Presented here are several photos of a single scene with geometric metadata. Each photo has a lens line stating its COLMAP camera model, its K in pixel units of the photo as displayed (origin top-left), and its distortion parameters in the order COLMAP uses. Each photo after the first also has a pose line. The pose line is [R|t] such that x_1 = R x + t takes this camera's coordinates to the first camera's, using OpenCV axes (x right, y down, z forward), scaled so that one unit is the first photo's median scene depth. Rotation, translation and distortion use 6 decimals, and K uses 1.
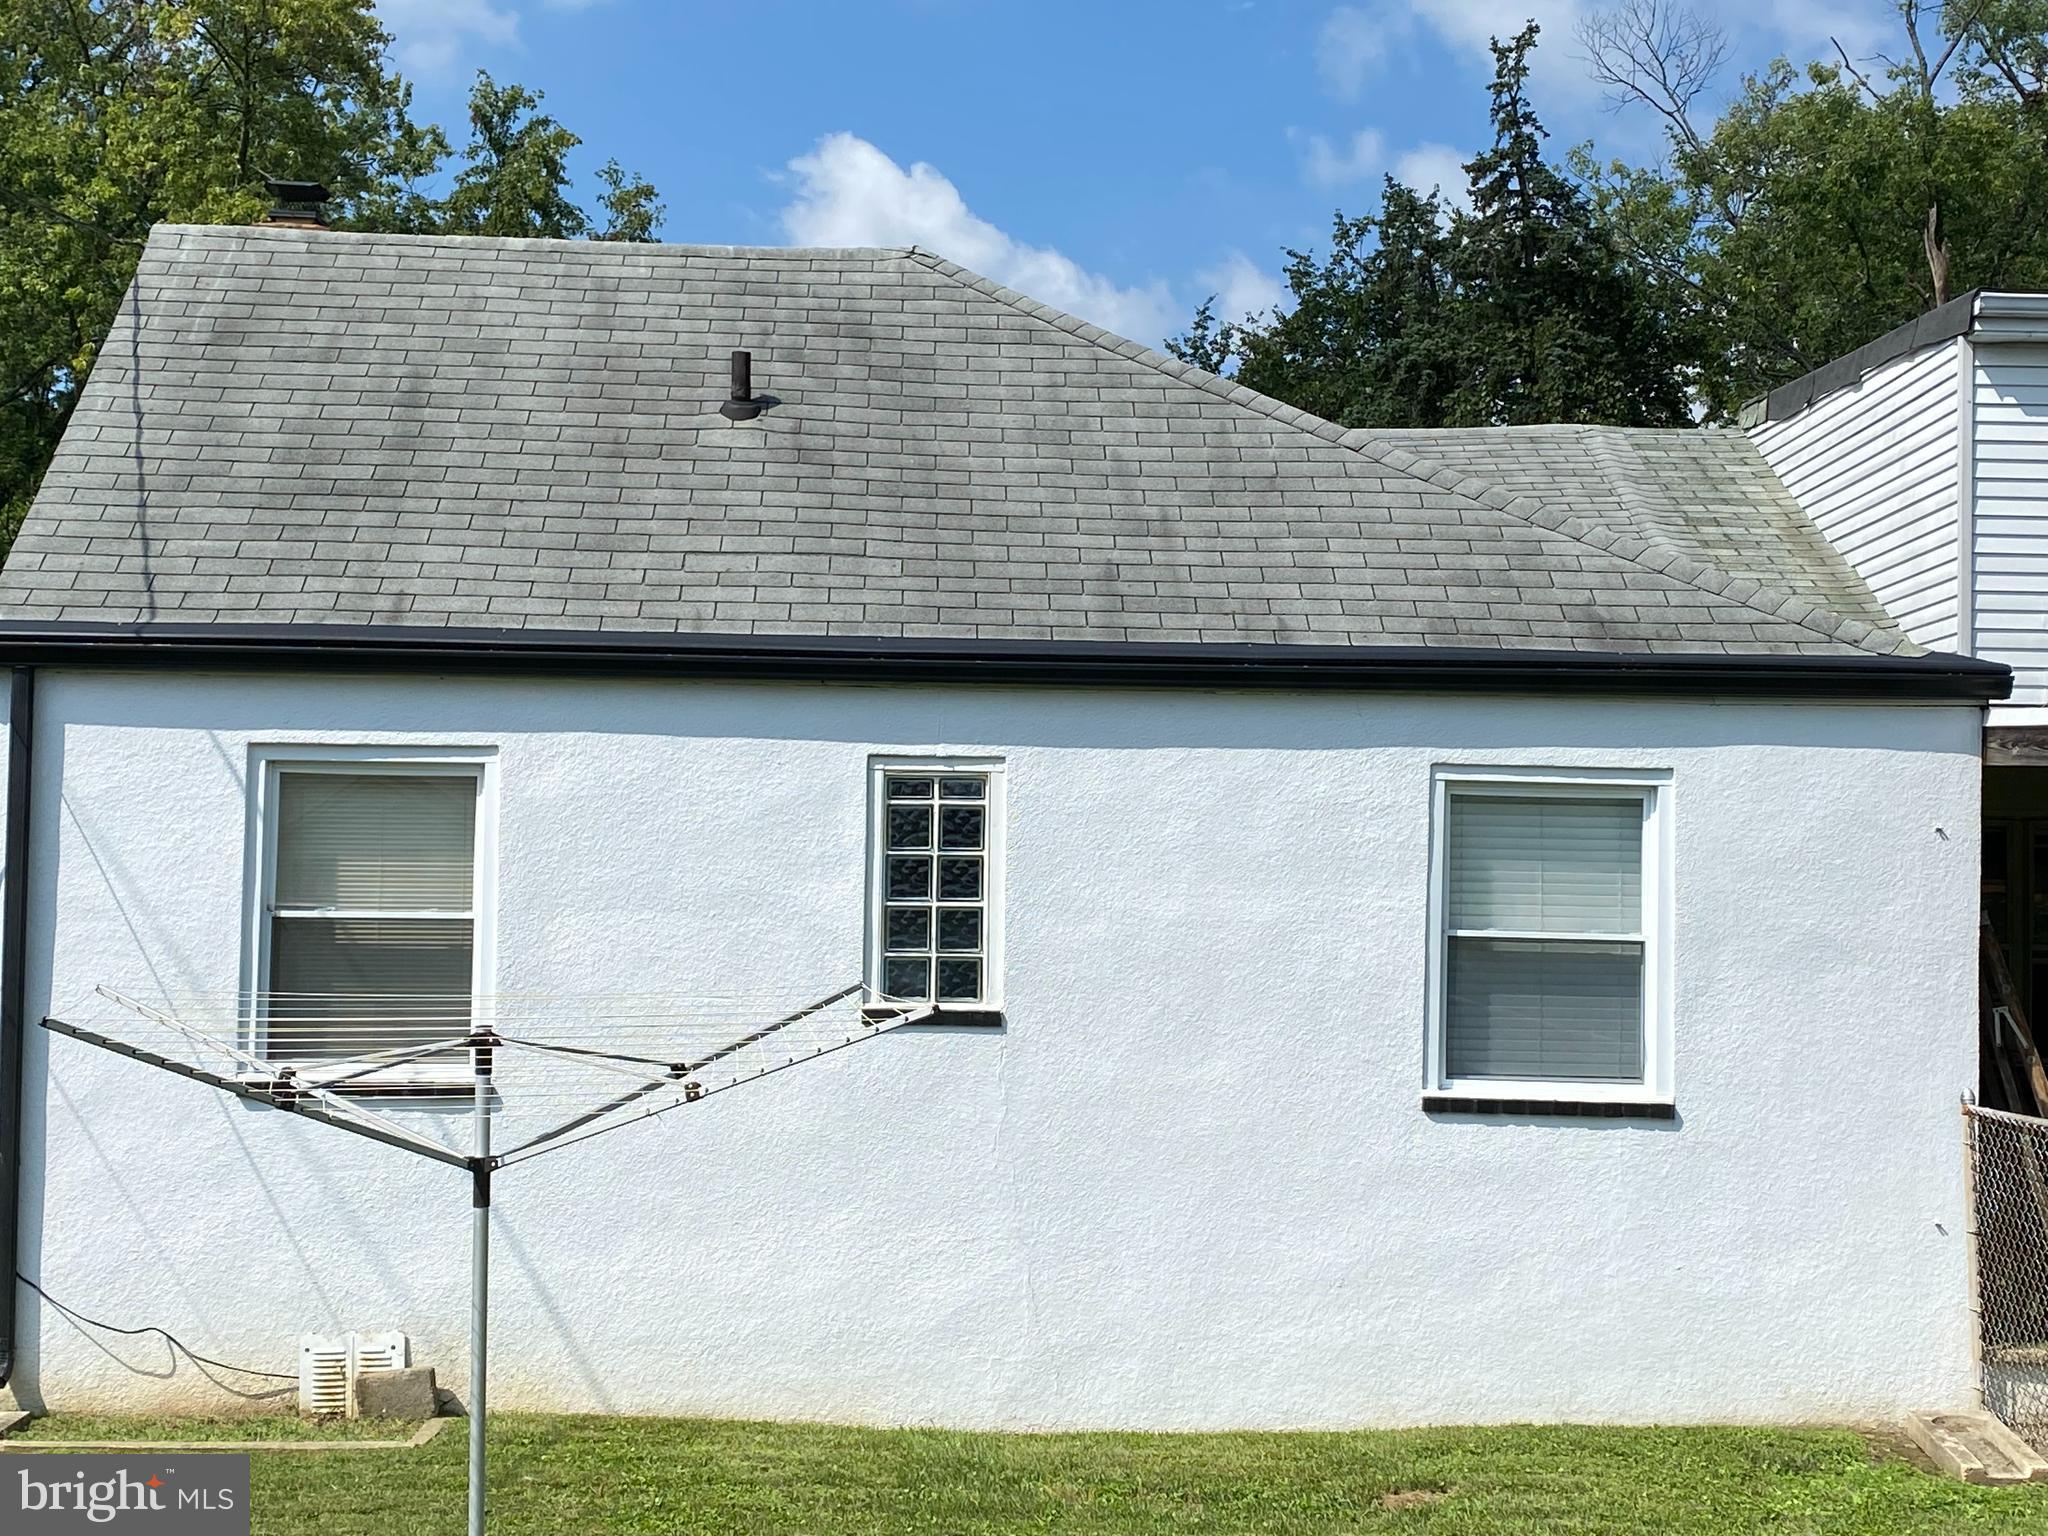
lens RADIAL K [[2944.6, 0, 1028.6], [0, 2944.6, 778.1], [0, 0, 1]] dist [0.092381, 0.000000]
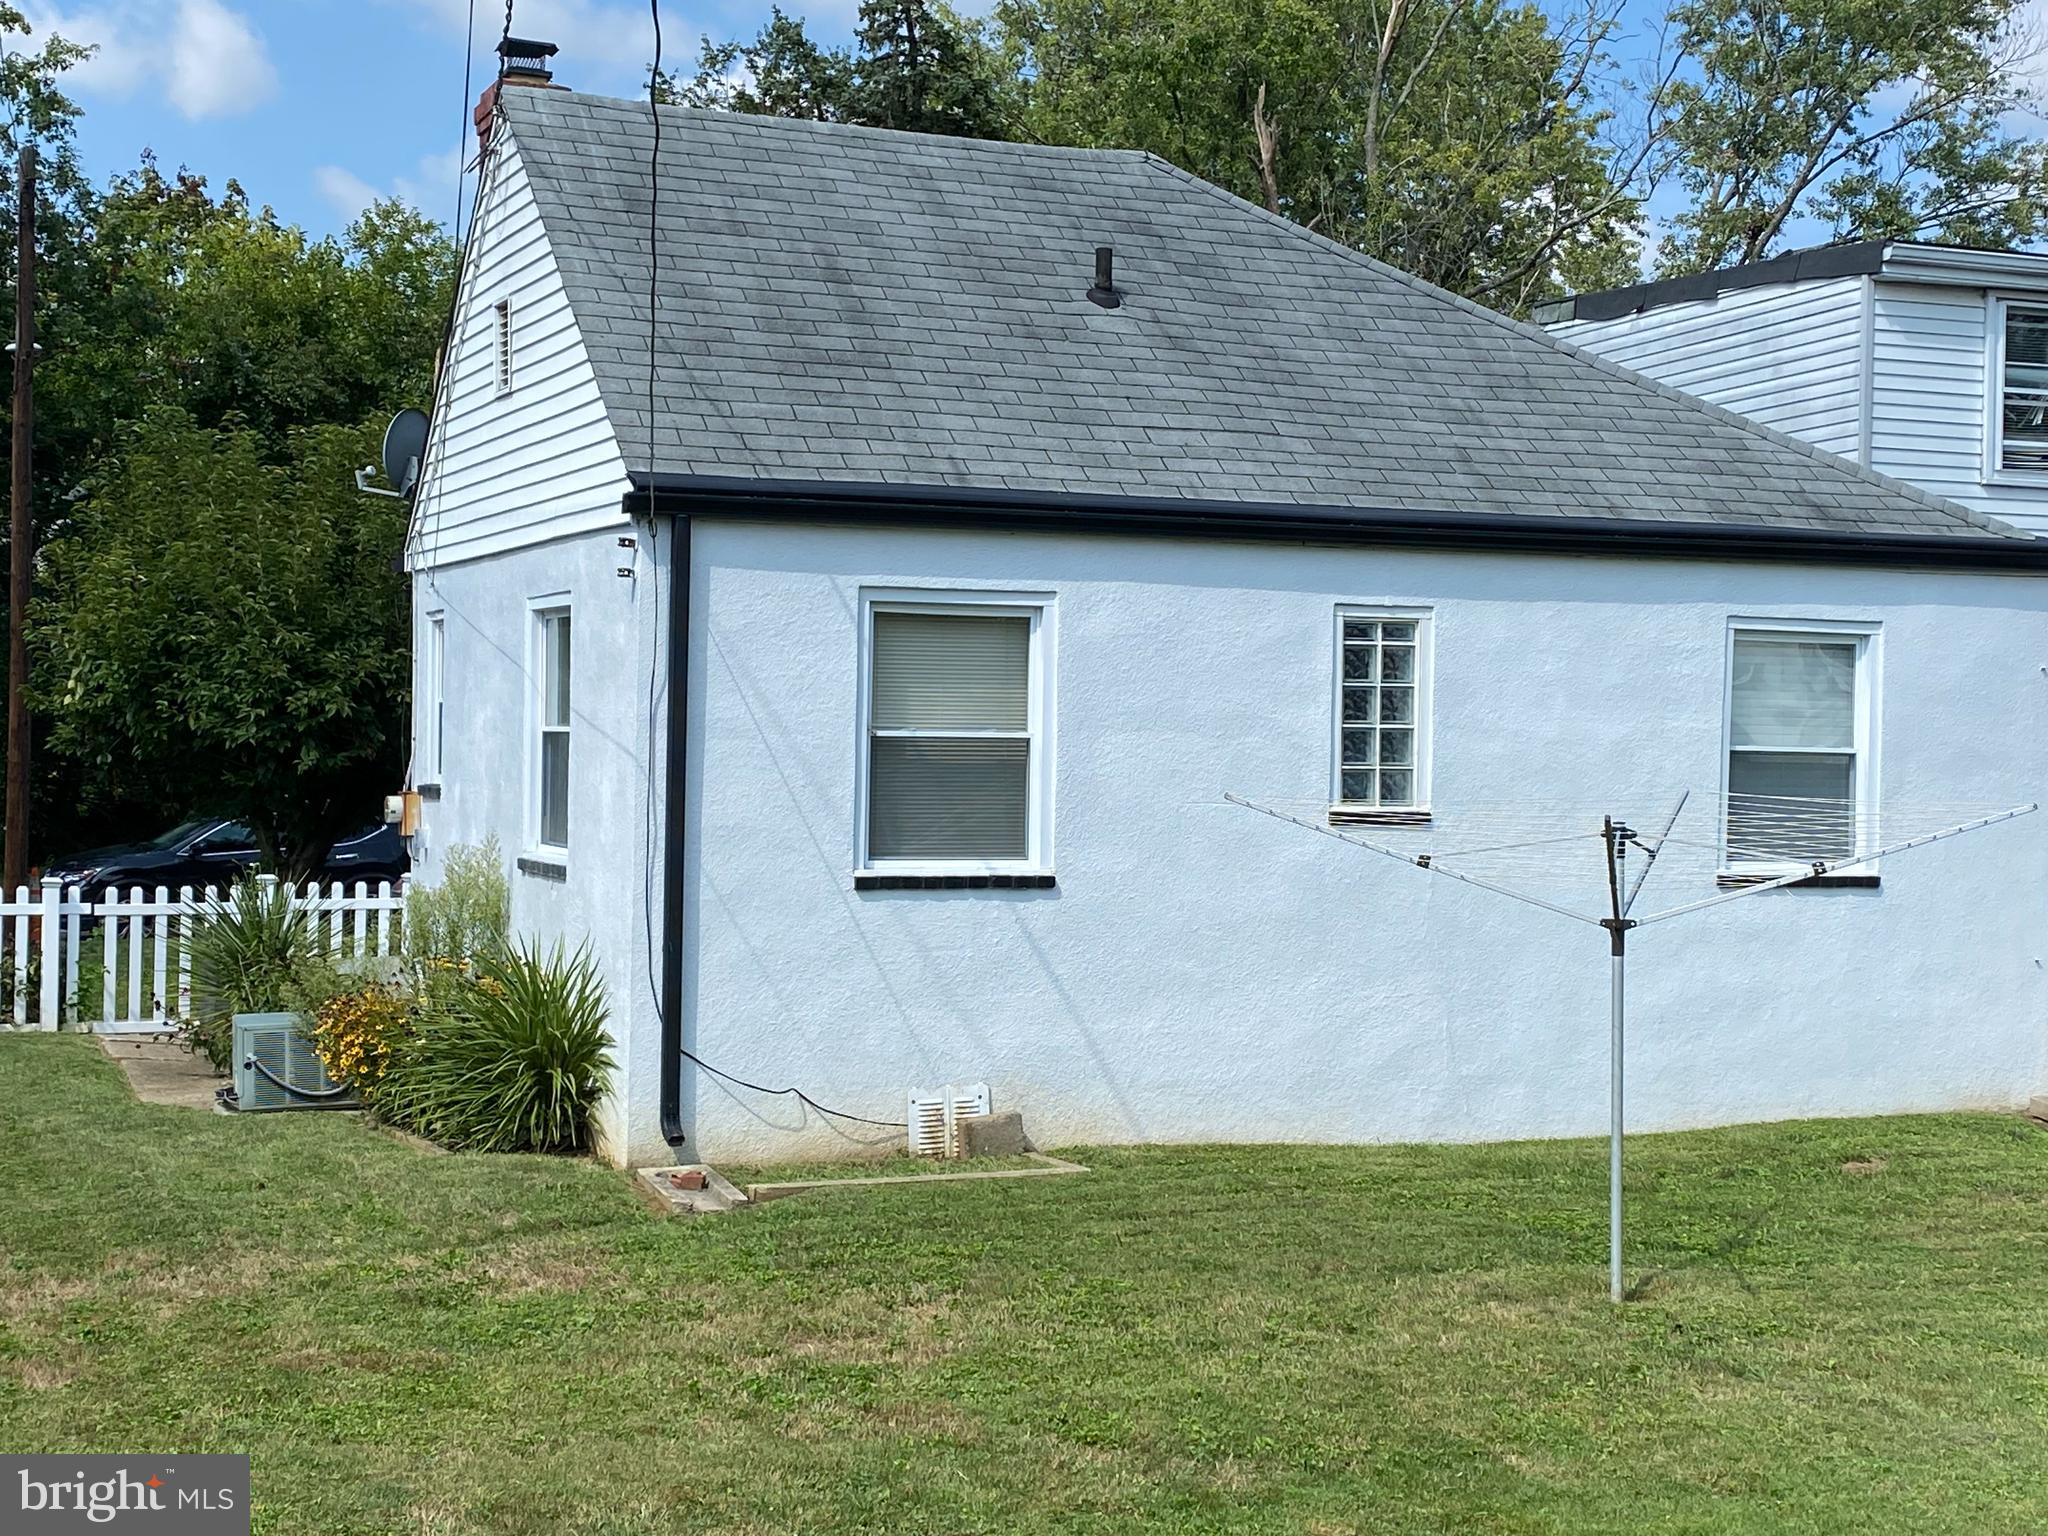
lens RADIAL K [[2959.5, 0, 1021.3], [0, 2959.5, 758.5], [0, 0, 1]] dist [0.110124, 0.000000]
pose [[0.935451, -0.003197, 0.353443, -0.609519], [-0.019244, 0.998015, 0.059960, -0.014907], [-0.352933, -0.062891, 0.933533, -0.104240]]
